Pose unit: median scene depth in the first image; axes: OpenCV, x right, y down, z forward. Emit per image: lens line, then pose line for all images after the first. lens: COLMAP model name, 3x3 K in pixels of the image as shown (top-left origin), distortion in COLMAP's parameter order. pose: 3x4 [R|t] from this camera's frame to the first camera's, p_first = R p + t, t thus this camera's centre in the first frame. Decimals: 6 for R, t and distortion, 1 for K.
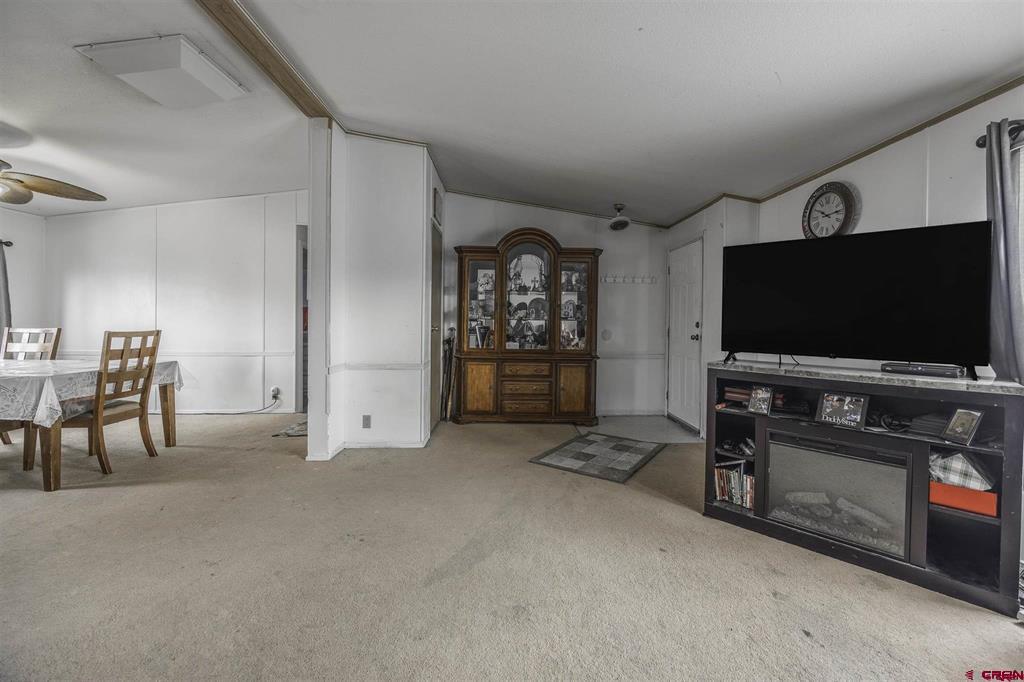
lens RADIAL K [[396.4, 0, 519.0], [0, 396.4, 325.5], [0, 0, 1]] dist [-0.003508, -0.000361]
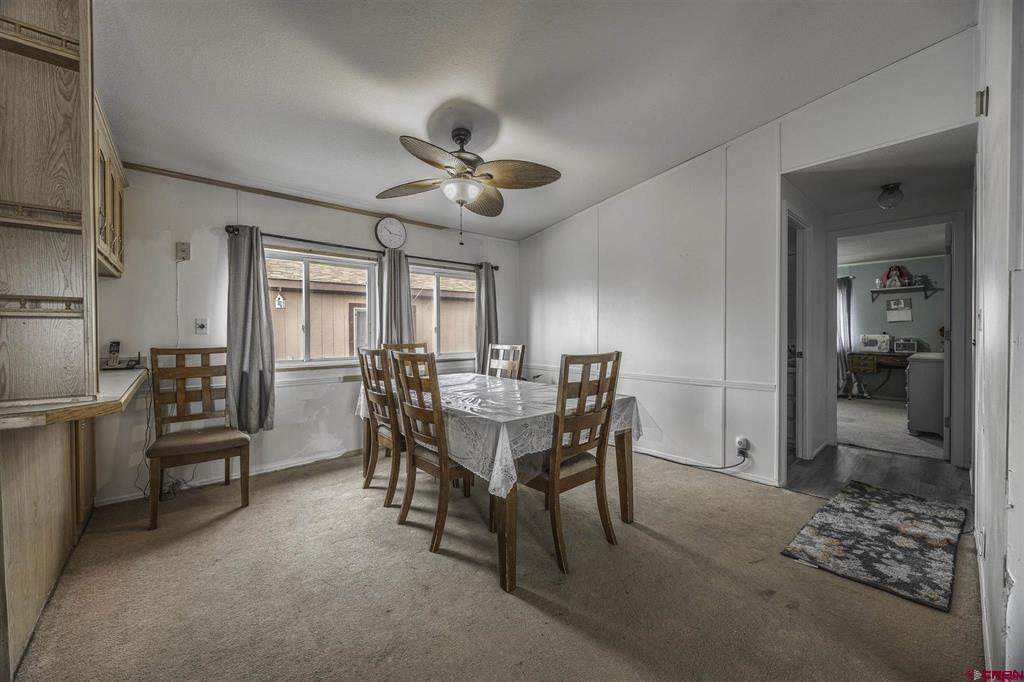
lens RADIAL K [[396.4, 0, 512.6], [0, 396.4, 337.6], [0, 0, 1]] dist [-0.003508, -0.000361]
pose [[0.611179, -0.002427, -0.791489, -0.512403], [0.001294, 0.999997, -0.002068, -0.010659], [0.791491, 0.000240, 0.611180, 0.472701]]
